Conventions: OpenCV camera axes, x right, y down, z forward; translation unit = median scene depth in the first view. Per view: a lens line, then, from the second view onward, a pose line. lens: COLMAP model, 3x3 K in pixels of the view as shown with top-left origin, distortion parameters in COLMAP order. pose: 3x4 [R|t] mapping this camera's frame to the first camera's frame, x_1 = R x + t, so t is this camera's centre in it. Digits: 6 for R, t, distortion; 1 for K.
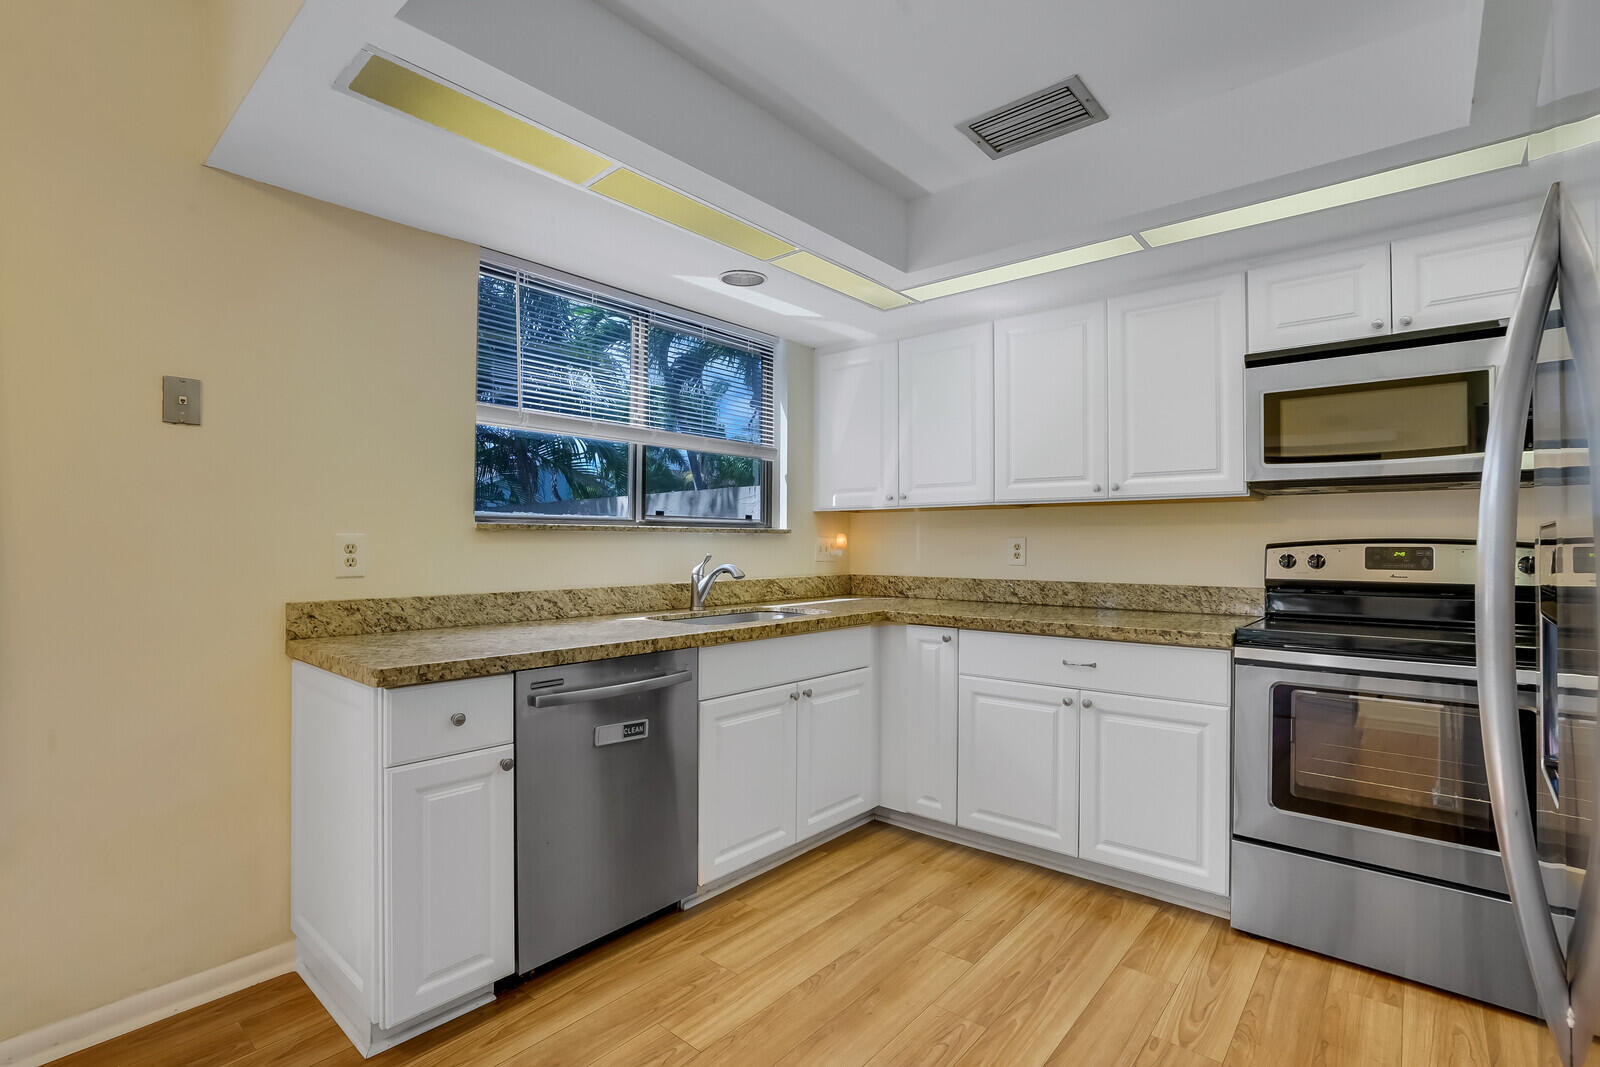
lens RADIAL K [[744.3, 0, 763.8], [0, 744.3, 538.4], [0, 0, 1]] dist [-0.054852, 0.024482]
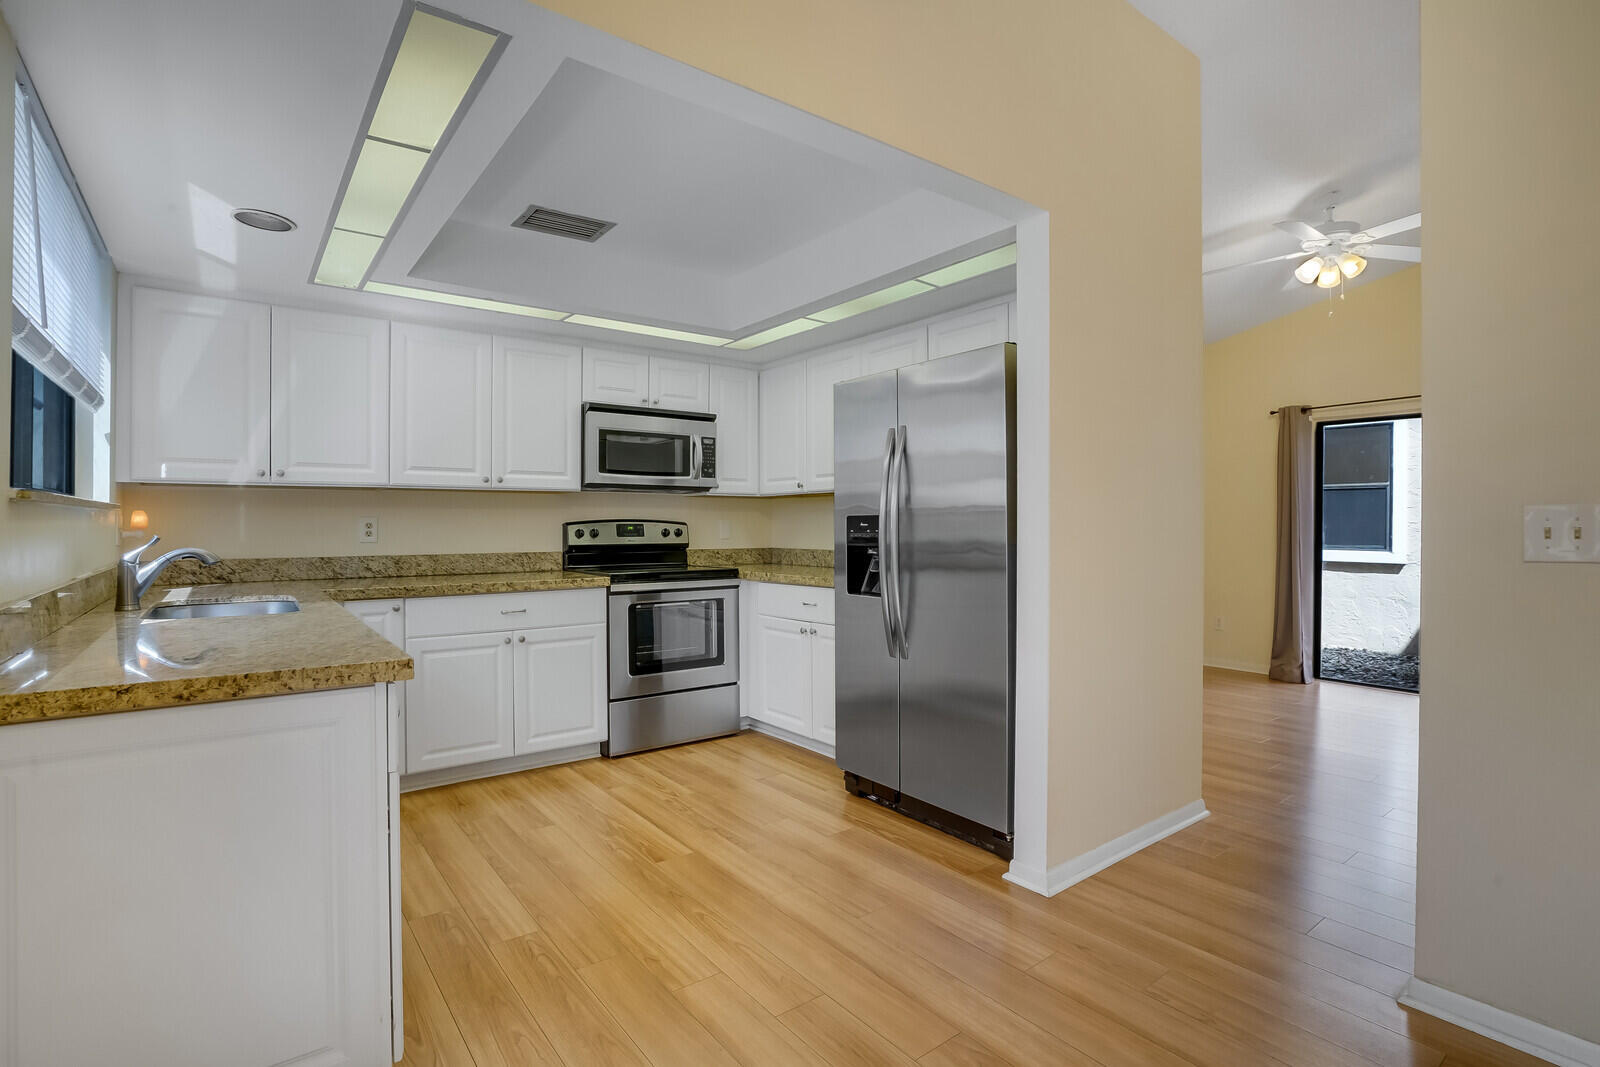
lens RADIAL K [[787.2, 0, 800.0], [0, 787.2, 533.5], [0, 0, 1]] dist [-0.050188, 0.000191]
pose [[0.189603, -0.013261, 0.981771, -0.855516], [-0.005339, 0.999880, 0.014536, 0.004181], [-0.981846, -0.007998, 0.189509, 0.213194]]
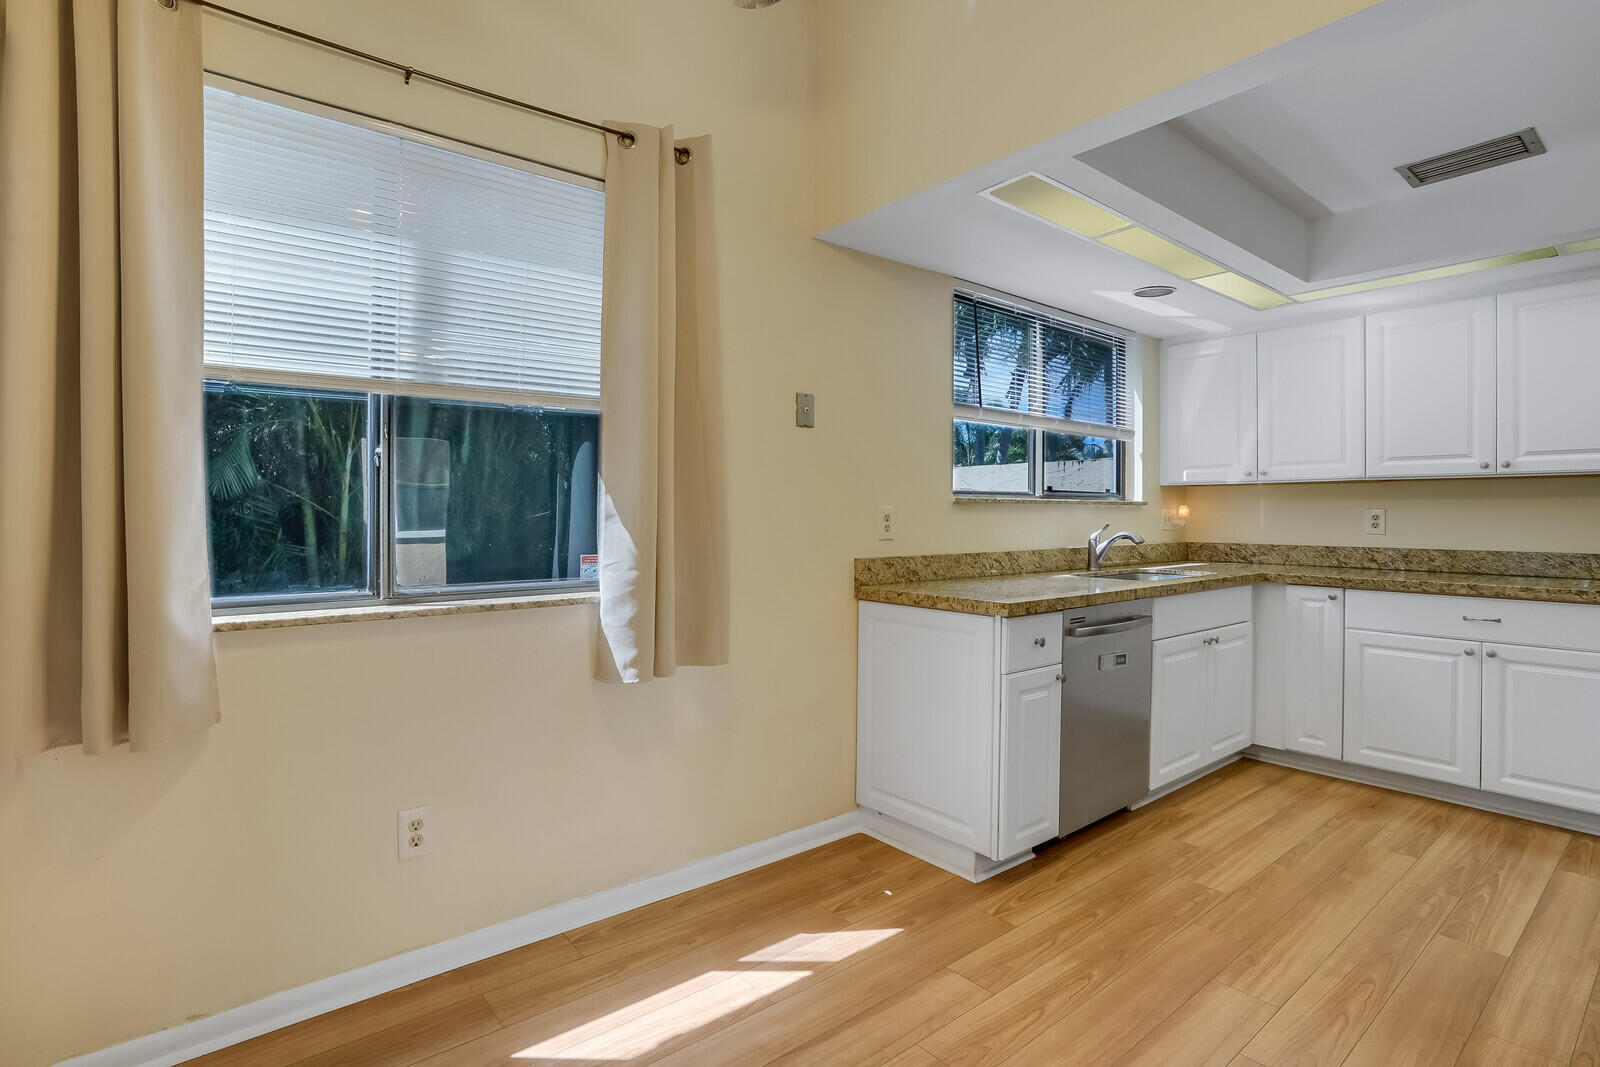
lens RADIAL K [[768.9, 0, 789.3], [0, 768.9, 514.3], [0, 0, 1]] dist [-0.034124, 0.014729]
pose [[0.986584, 0.000948, -0.163251, -0.436682], [0.000378, 0.999967, 0.008091, -0.003583], [0.163253, -0.008044, 0.986551, -0.330812]]
